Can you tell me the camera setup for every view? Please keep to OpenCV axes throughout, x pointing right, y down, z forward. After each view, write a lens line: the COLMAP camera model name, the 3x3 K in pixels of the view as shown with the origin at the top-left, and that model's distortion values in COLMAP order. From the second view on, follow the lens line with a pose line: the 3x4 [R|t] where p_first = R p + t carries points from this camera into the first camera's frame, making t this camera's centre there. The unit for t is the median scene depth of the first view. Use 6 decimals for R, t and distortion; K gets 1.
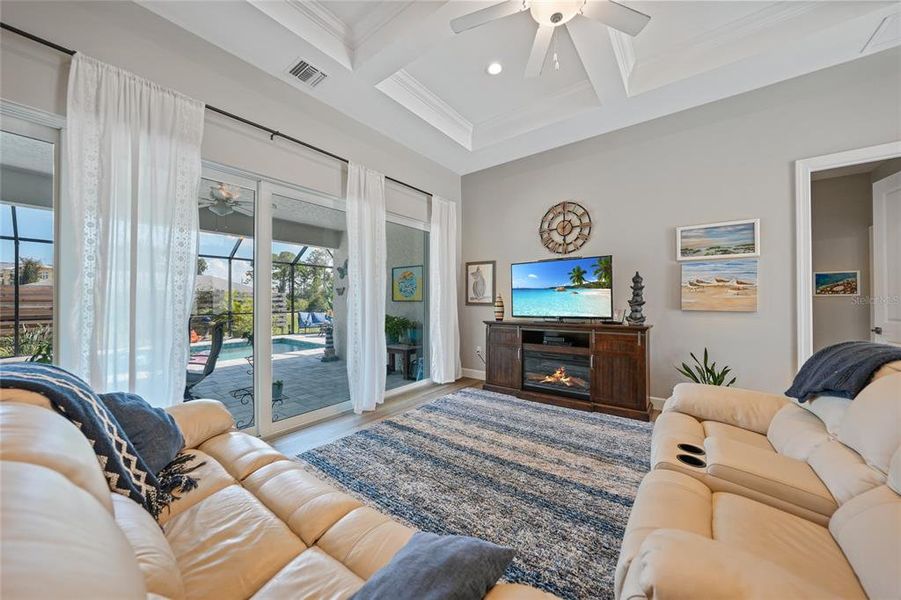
lens RADIAL K [[310.1, 0, 448.1], [0, 310.1, 296.7], [0, 0, 1]] dist [-0.018736, 0.003903]
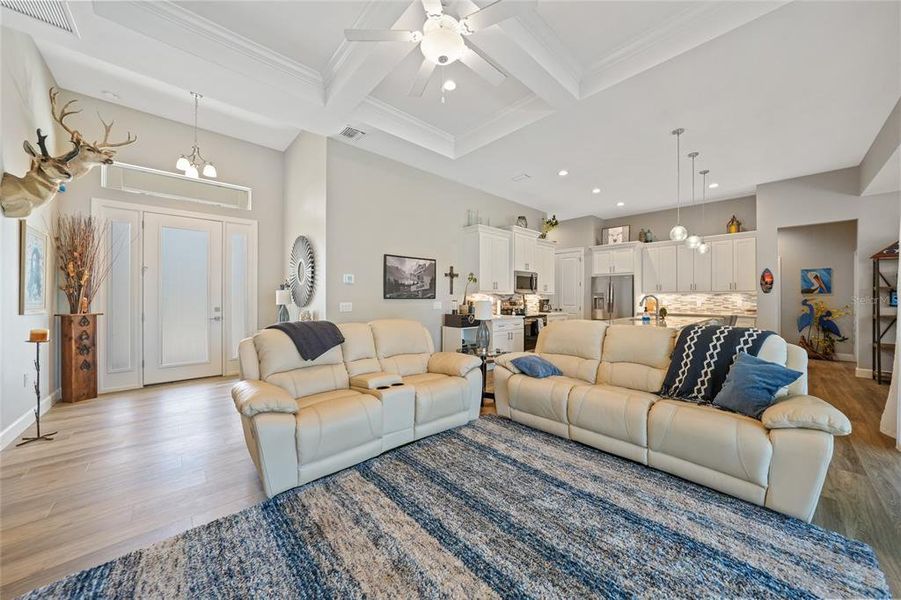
lens RADIAL K [[310.1, 0, 467.1], [0, 310.1, 300.2], [0, 0, 1]] dist [-0.018736, 0.003903]
pose [[-0.993033, 0.001077, 0.117828, 0.063296], [0.000666, 0.999994, -0.003525, 0.012197], [-0.117831, -0.003422, -0.993028, 1.044803]]
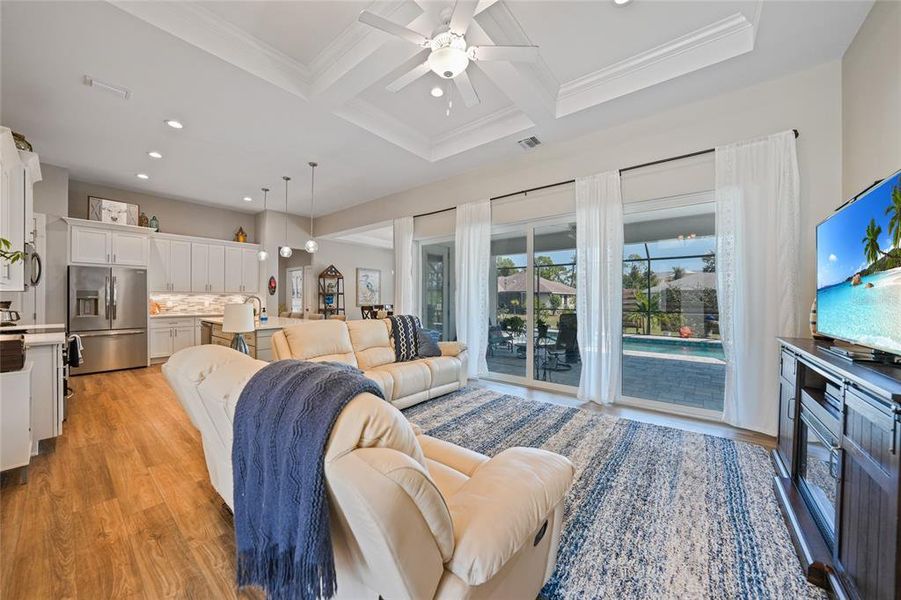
lens RADIAL K [[310.1, 0, 447.4], [0, 310.1, 298.0], [0, 0, 1]] dist [-0.018736, 0.003903]
pose [[-0.010701, -0.000037, -0.999943, 0.785642], [0.009411, 0.999956, -0.000138, 0.003137], [0.999898, -0.009411, -0.010700, 0.486818]]
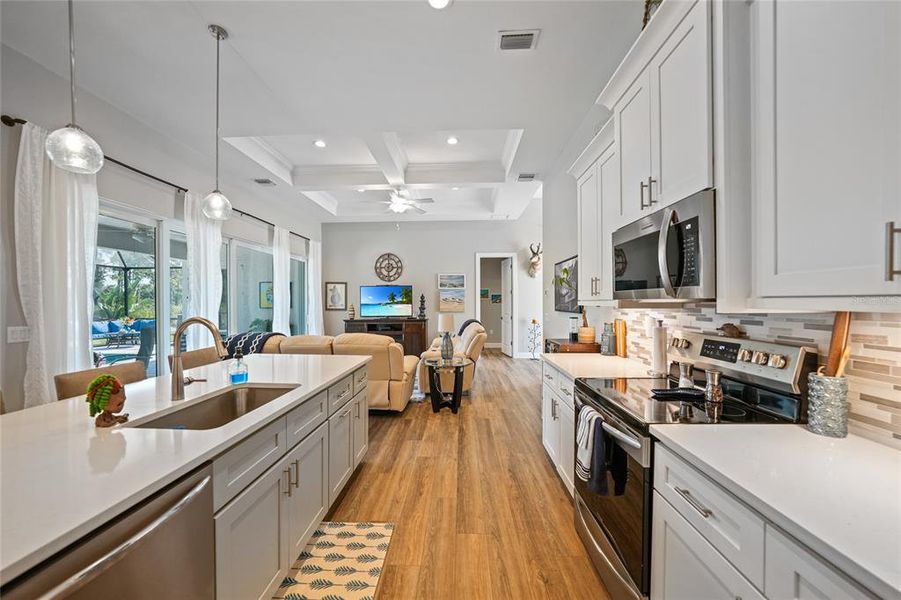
lens RADIAL K [[334.1, 0, 447.2], [0, 334.1, 303.9], [0, 0, 1]] dist [-0.019648, 0.000131]
pose [[0.814890, -0.004879, 0.579595, -0.549358], [-0.003909, 0.999896, 0.013912, -0.039496], [-0.579602, -0.013602, 0.814786, -0.919296]]
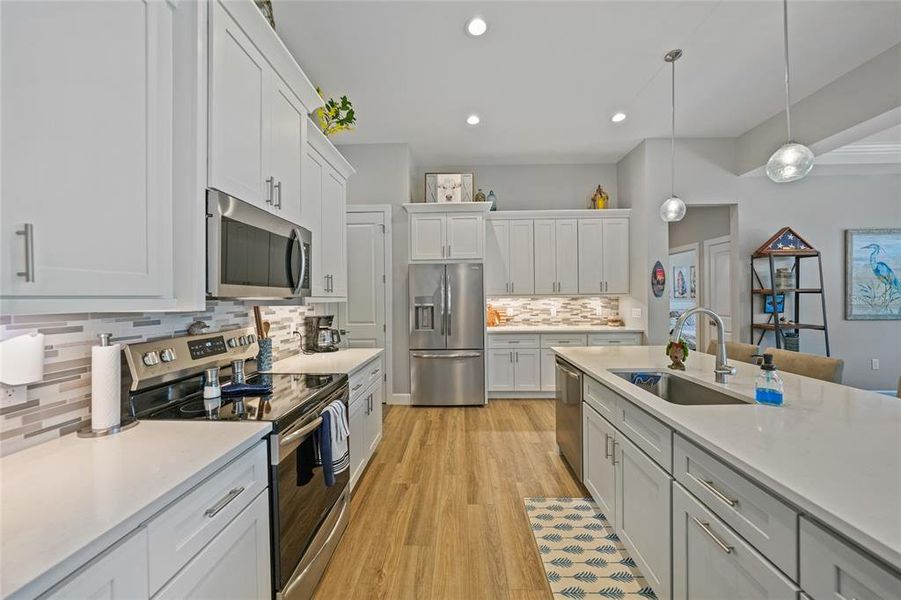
lens RADIAL K [[326.5, 0, 444.2], [0, 326.5, 299.0], [0, 0, 1]] dist [-0.016899, 0.001427]
pose [[-0.821074, 0.012400, -0.570687, -0.001561], [0.017700, 0.999836, -0.003741, -0.031269], [0.570547, -0.013173, -0.821159, -0.209857]]
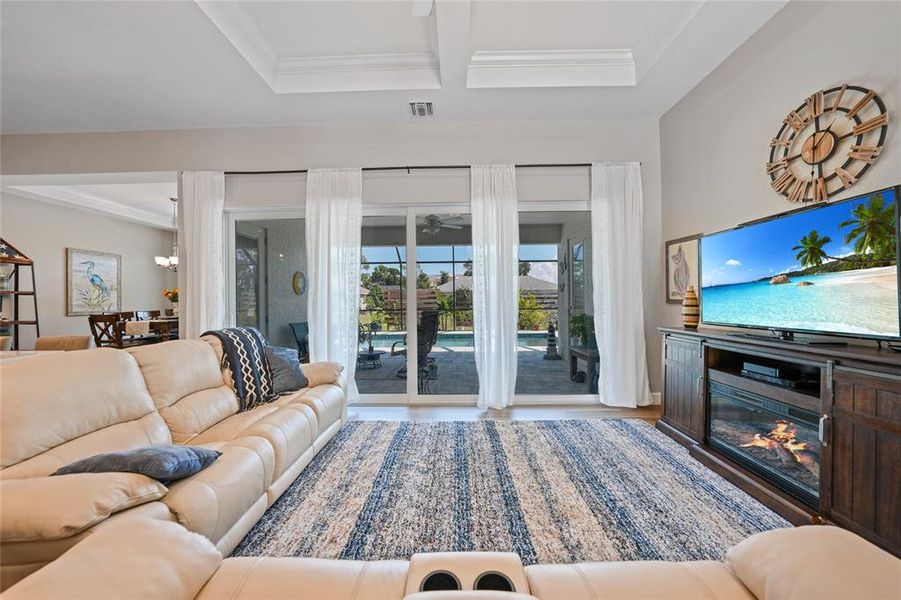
lens RADIAL K [[326.5, 0, 448.9], [0, 326.5, 296.5], [0, 0, 1]] dist [-0.016899, 0.001427]
pose [[0.595124, -0.007732, -0.803597, 0.482607], [0.017783, 0.999836, 0.003549, 0.001004], [0.803437, -0.016402, 0.595163, 0.250159]]
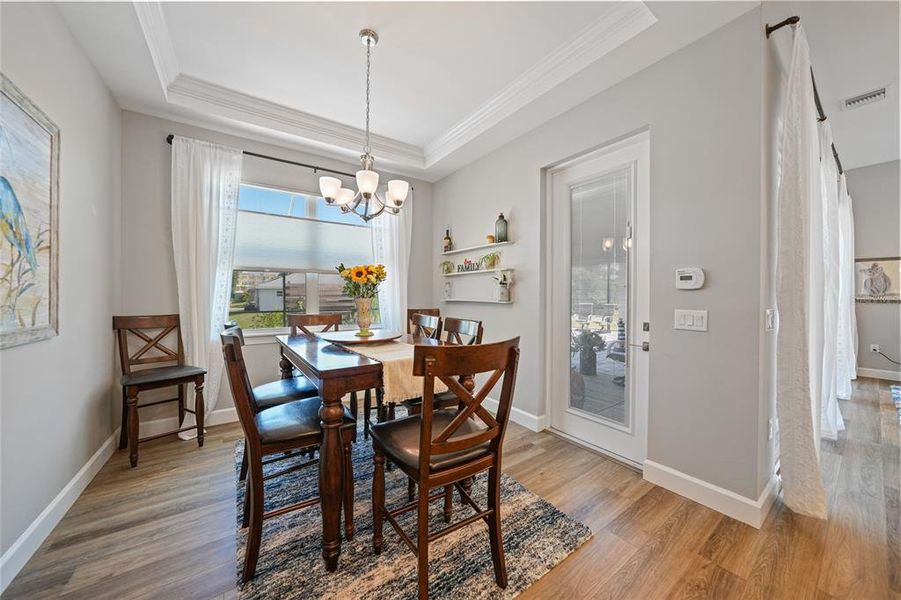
lens RADIAL K [[310.1, 0, 440.6], [0, 310.1, 299.0], [0, 0, 1]] dist [-0.018736, 0.003903]
pose [[0.950427, 0.007477, -0.310859, -1.206961], [-0.001225, 0.999793, 0.020303, -0.005313], [0.310947, -0.018916, 0.950239, -0.442461]]
